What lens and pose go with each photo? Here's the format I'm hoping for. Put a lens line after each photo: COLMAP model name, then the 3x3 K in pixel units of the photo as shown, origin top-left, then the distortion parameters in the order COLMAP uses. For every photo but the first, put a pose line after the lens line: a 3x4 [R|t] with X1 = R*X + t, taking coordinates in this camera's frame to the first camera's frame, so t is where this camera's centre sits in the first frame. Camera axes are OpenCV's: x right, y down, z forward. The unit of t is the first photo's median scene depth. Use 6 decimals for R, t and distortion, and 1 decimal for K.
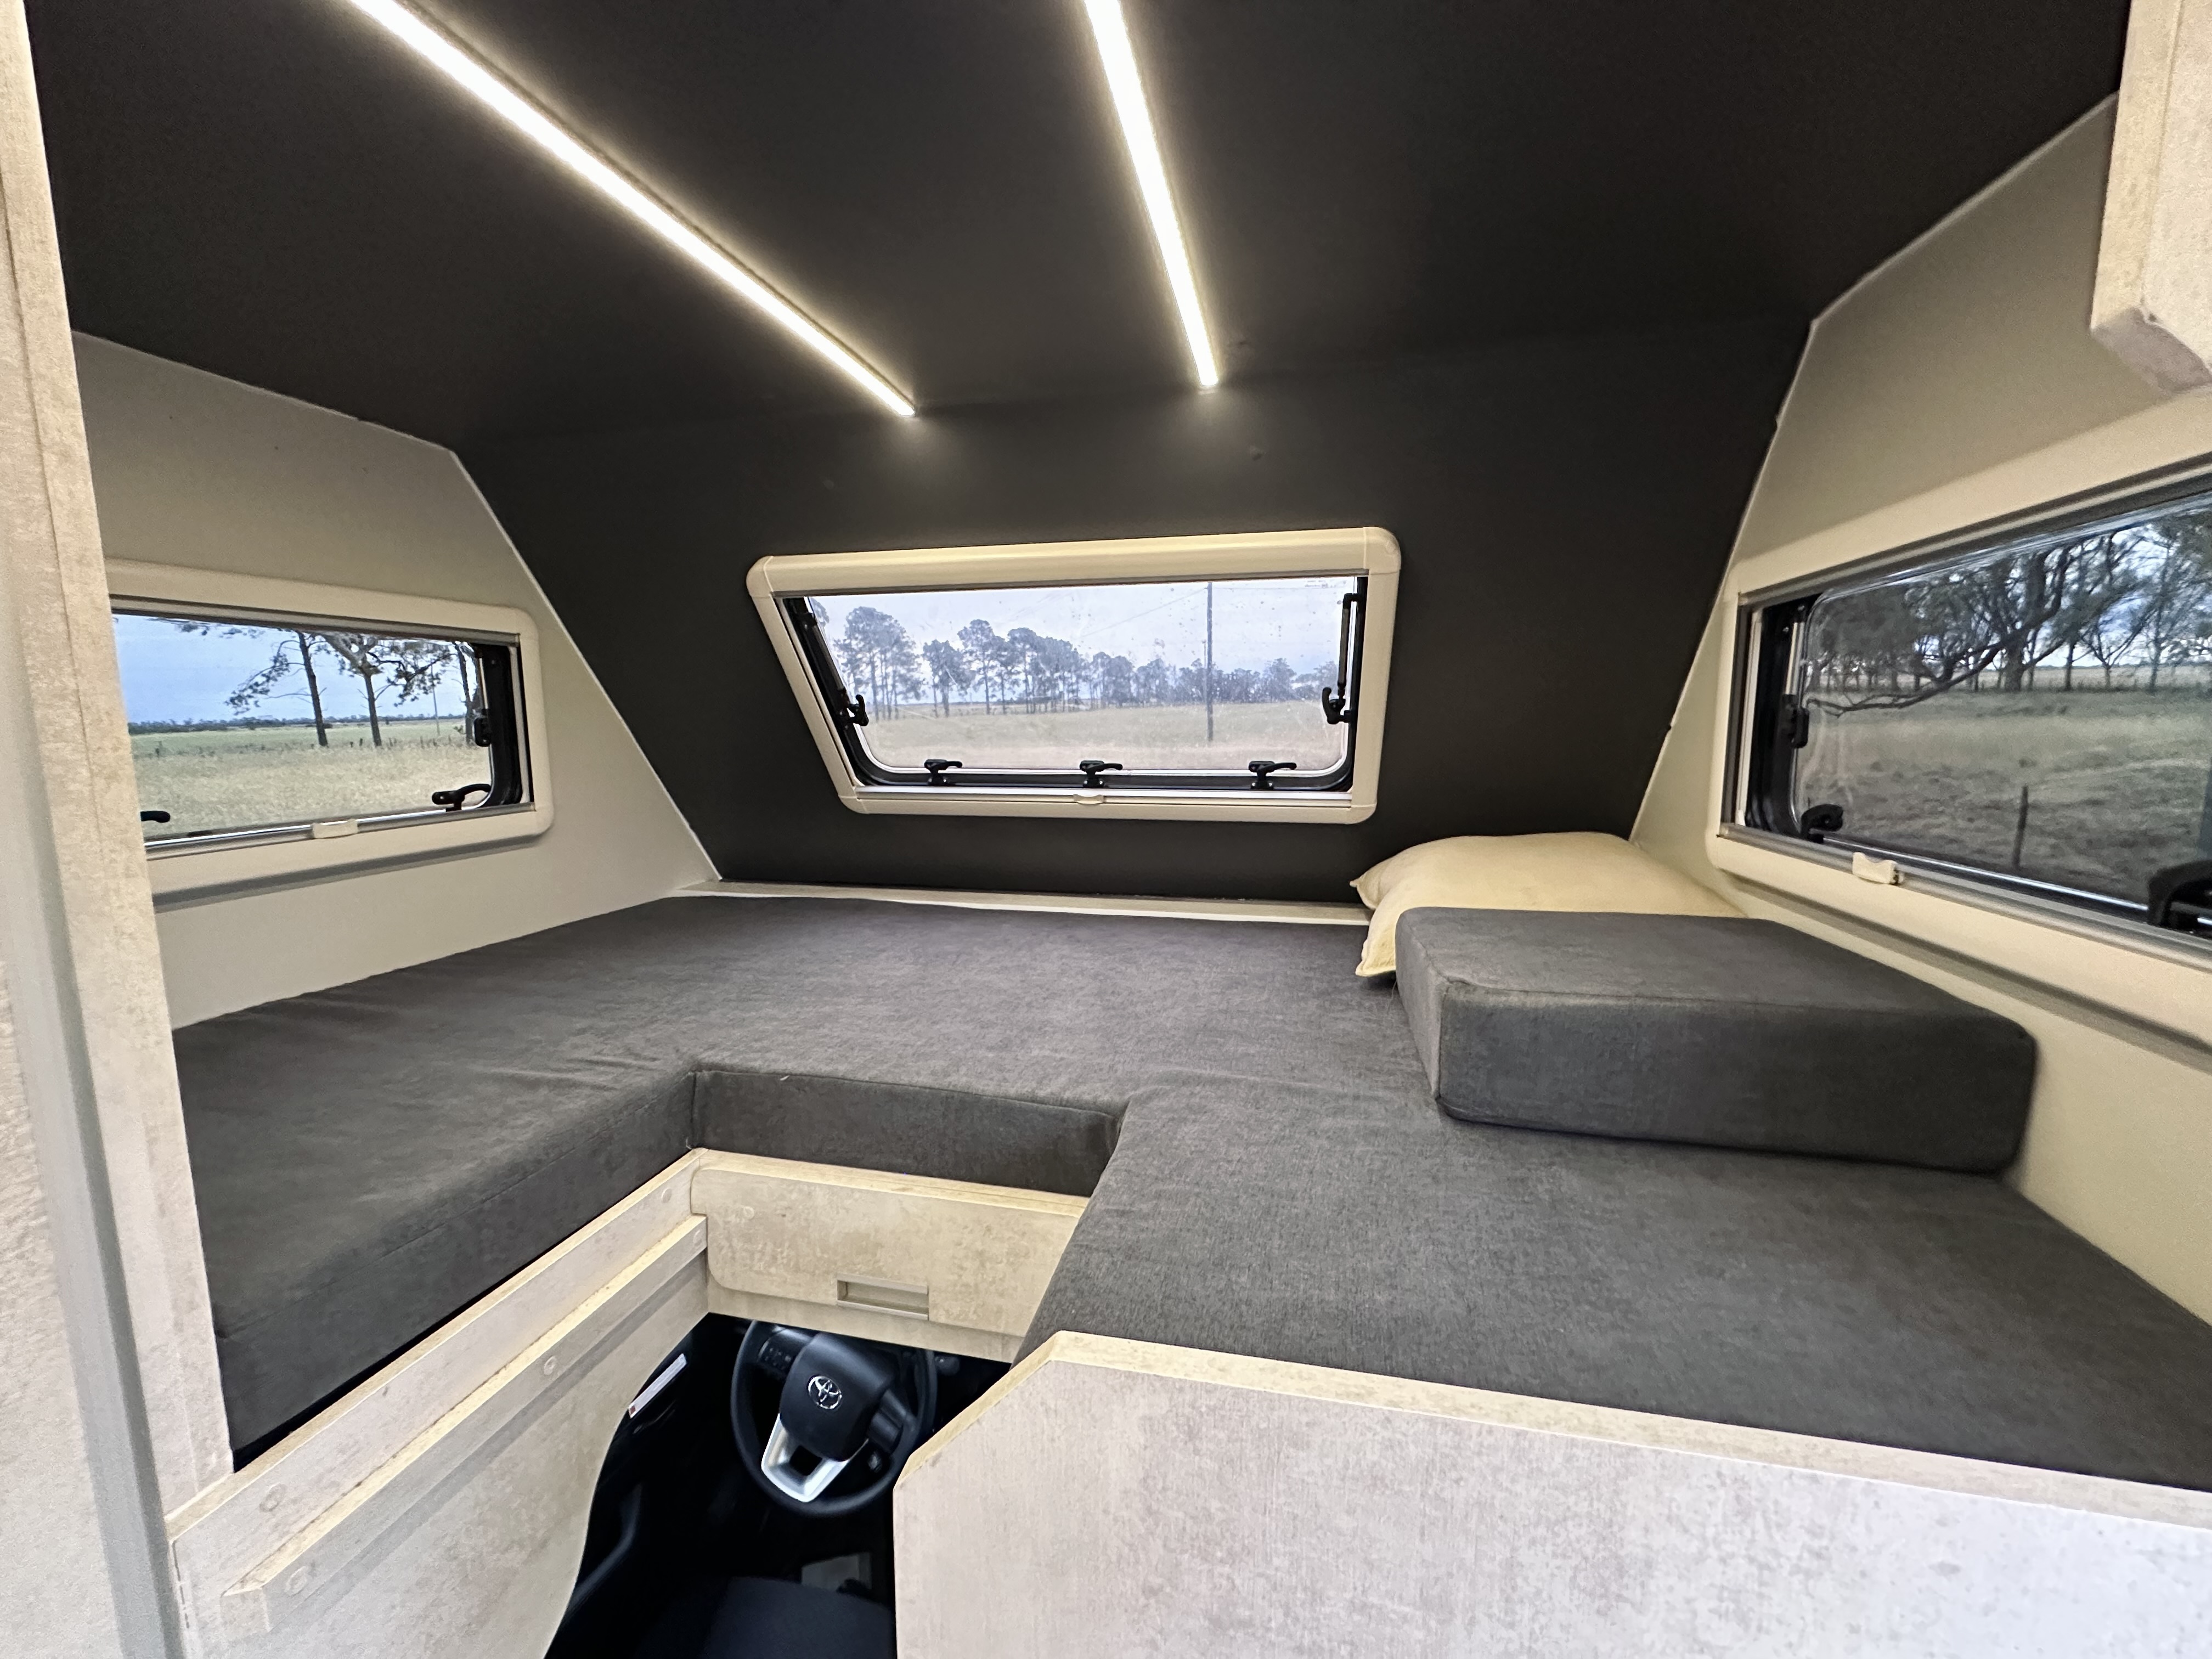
lens RADIAL K [[885.6, 0, 1103.5], [0, 885.6, 826.9], [0, 0, 1]] dist [-0.002897, 0.001134]
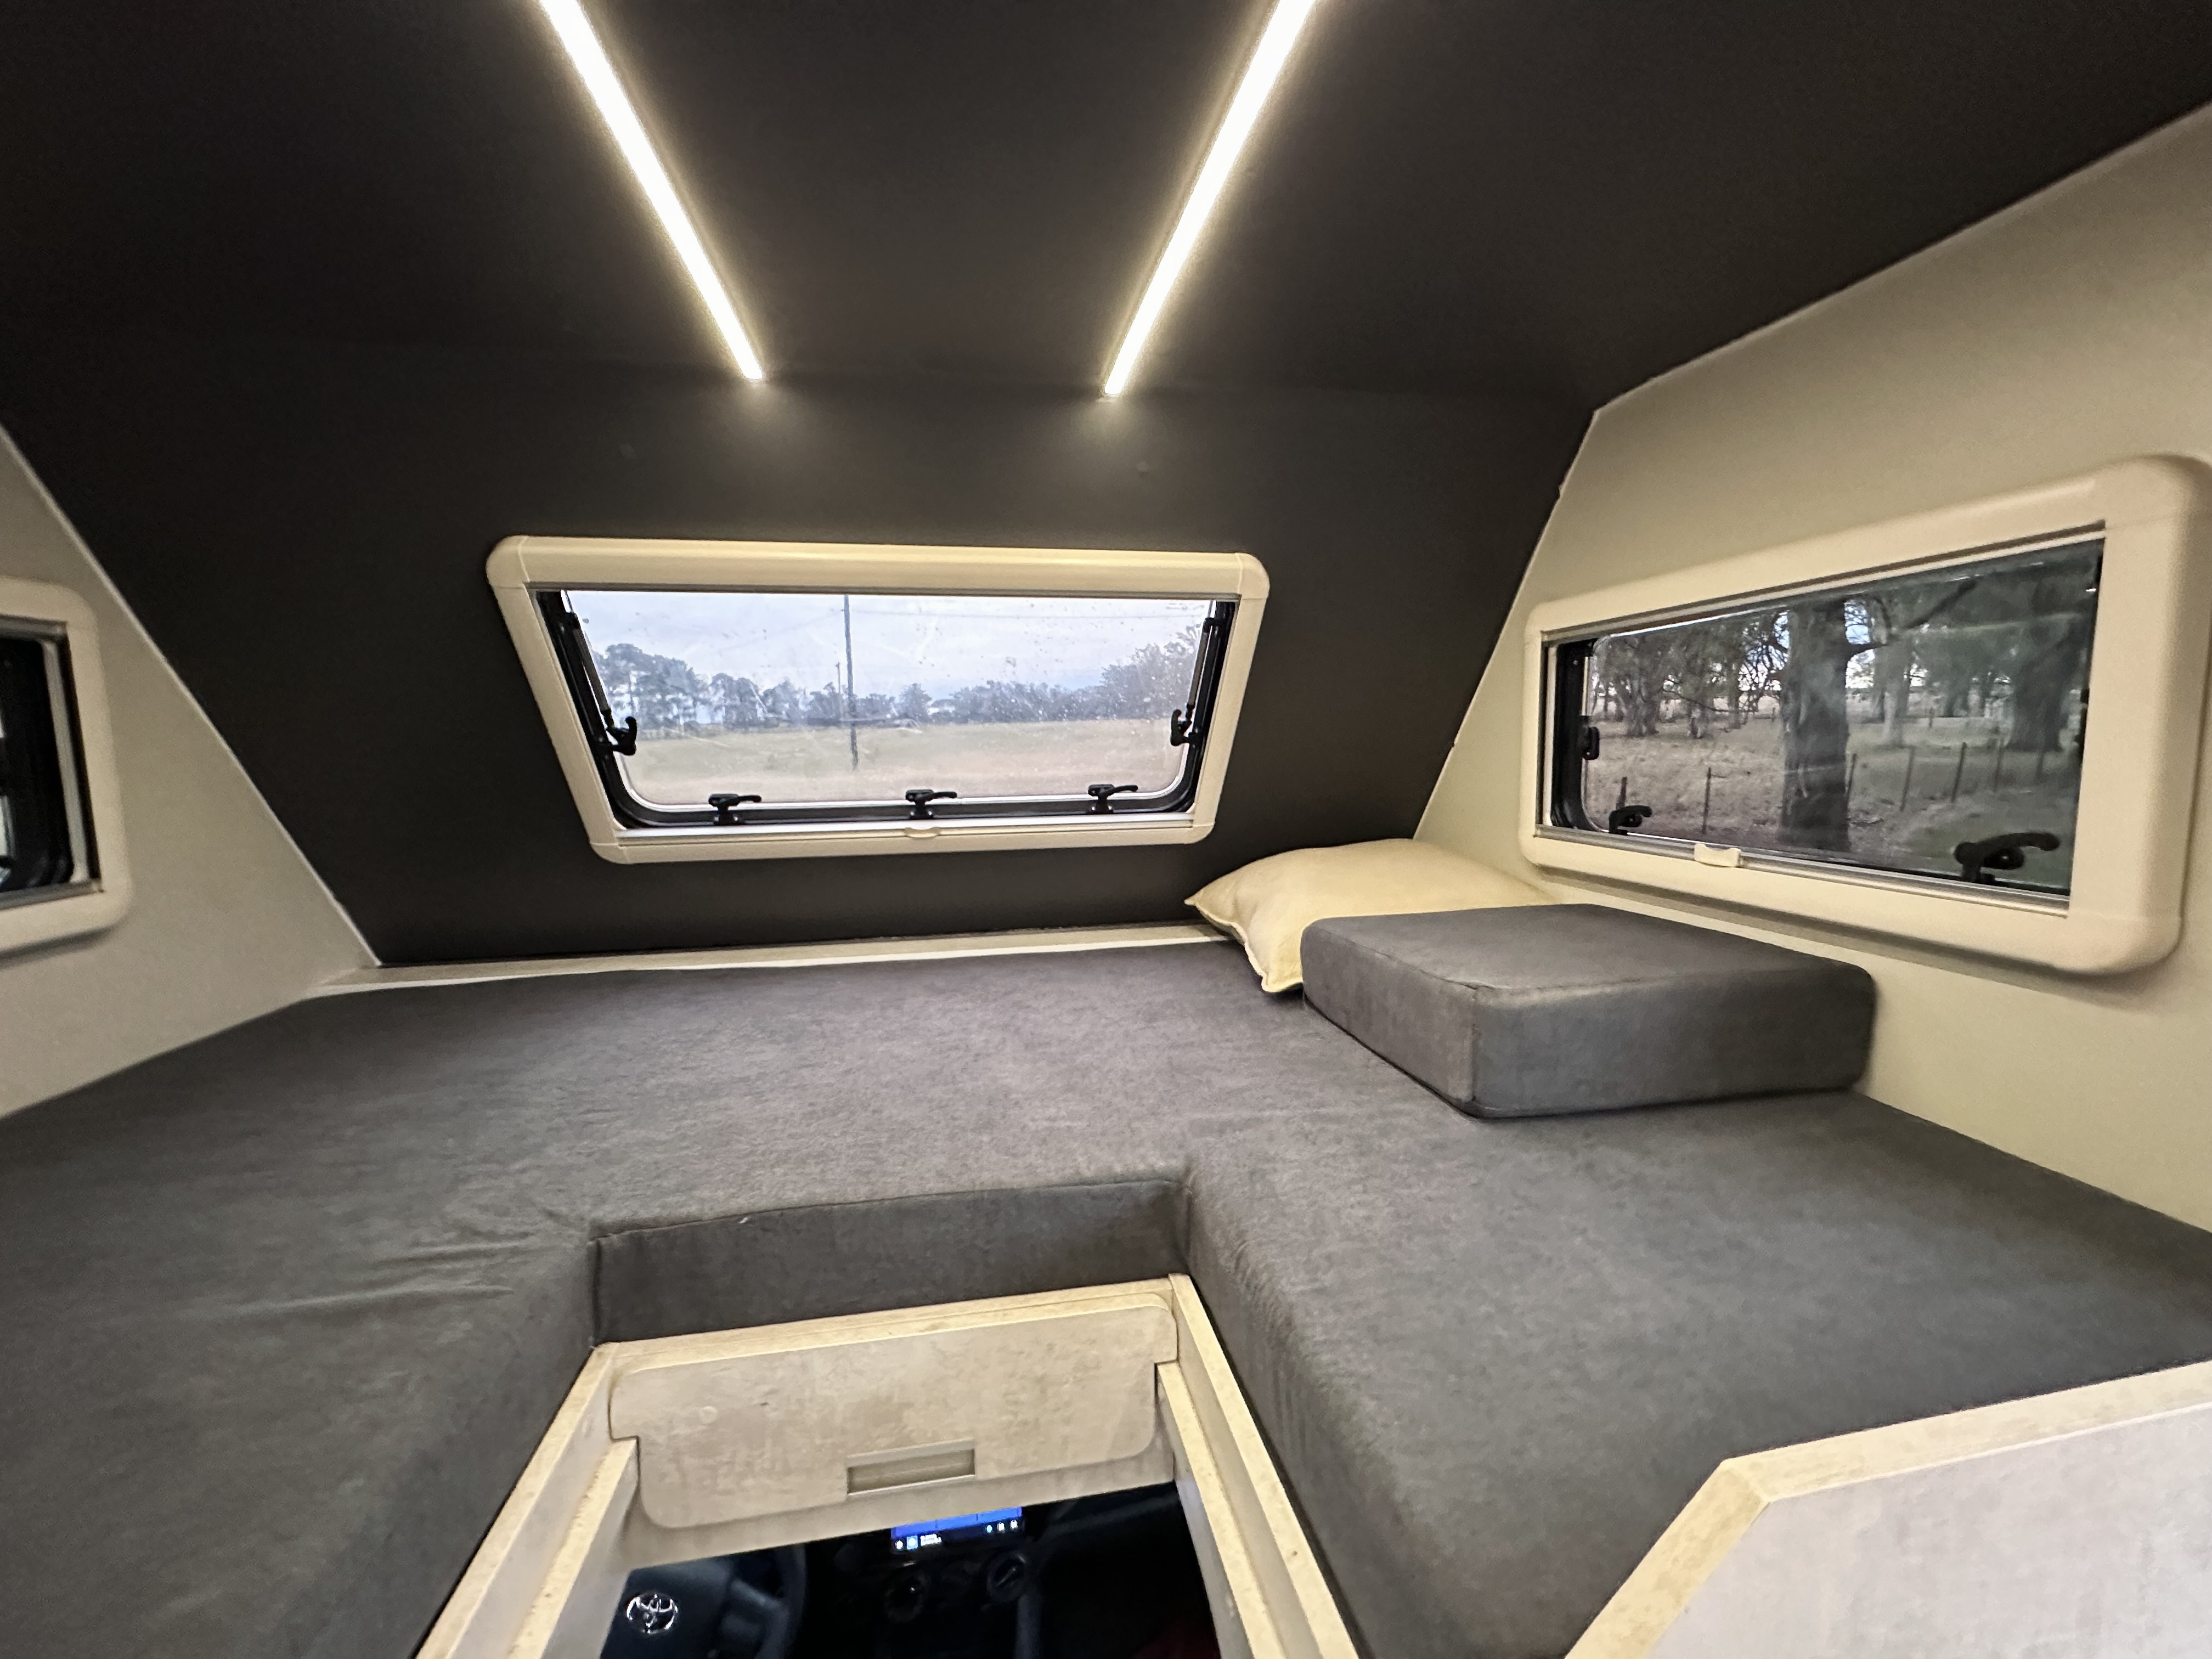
lens RADIAL K [[885.6, 0, 1107.3], [0, 885.6, 827.9], [0, 0, 1]] dist [-0.002897, 0.001134]
pose [[0.919328, -0.048380, 0.390506, -0.347916], [0.058428, 0.998195, -0.013884, -0.021358], [-0.389129, 0.035581, 0.920496, 0.170297]]
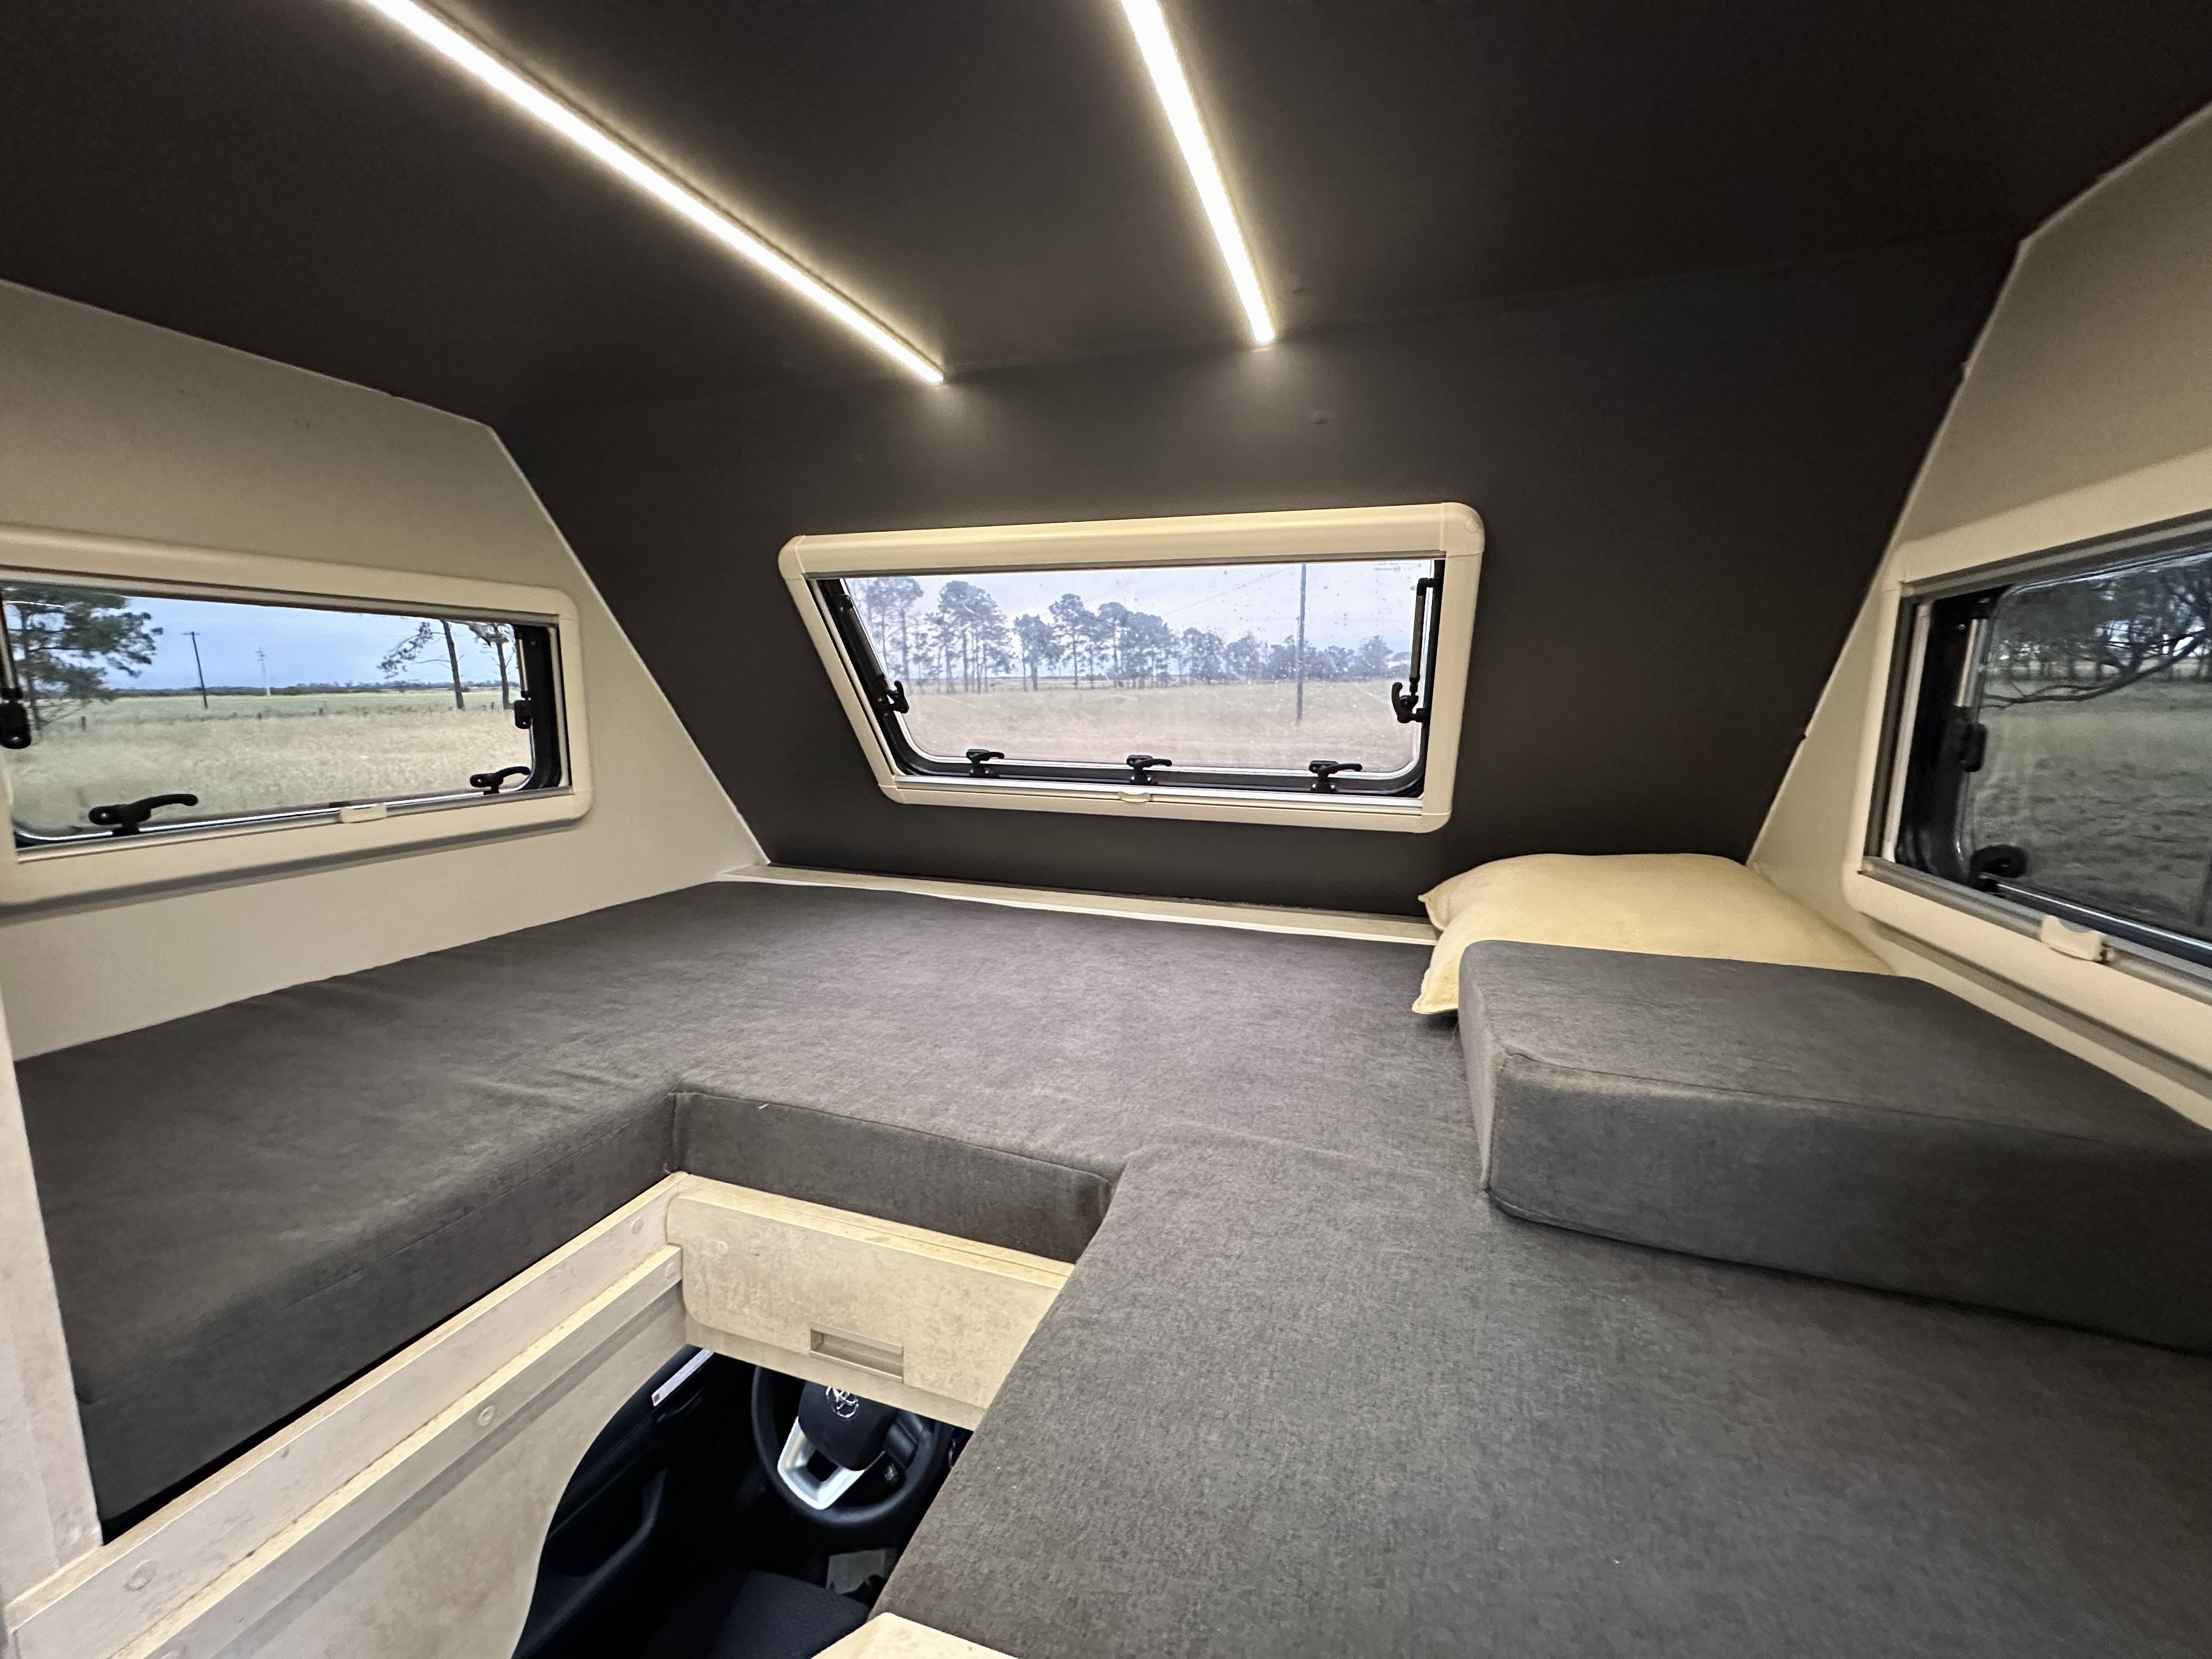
lens RADIAL K [[885.6, 0, 1102.9], [0, 885.6, 826.9], [0, 0, 1]] dist [-0.002897, 0.001134]
pose [[0.994971, 0.030939, -0.095262, 0.071563], [-0.028367, 0.999199, 0.028231, -0.044539], [0.096059, -0.025387, 0.995052, 0.117182]]
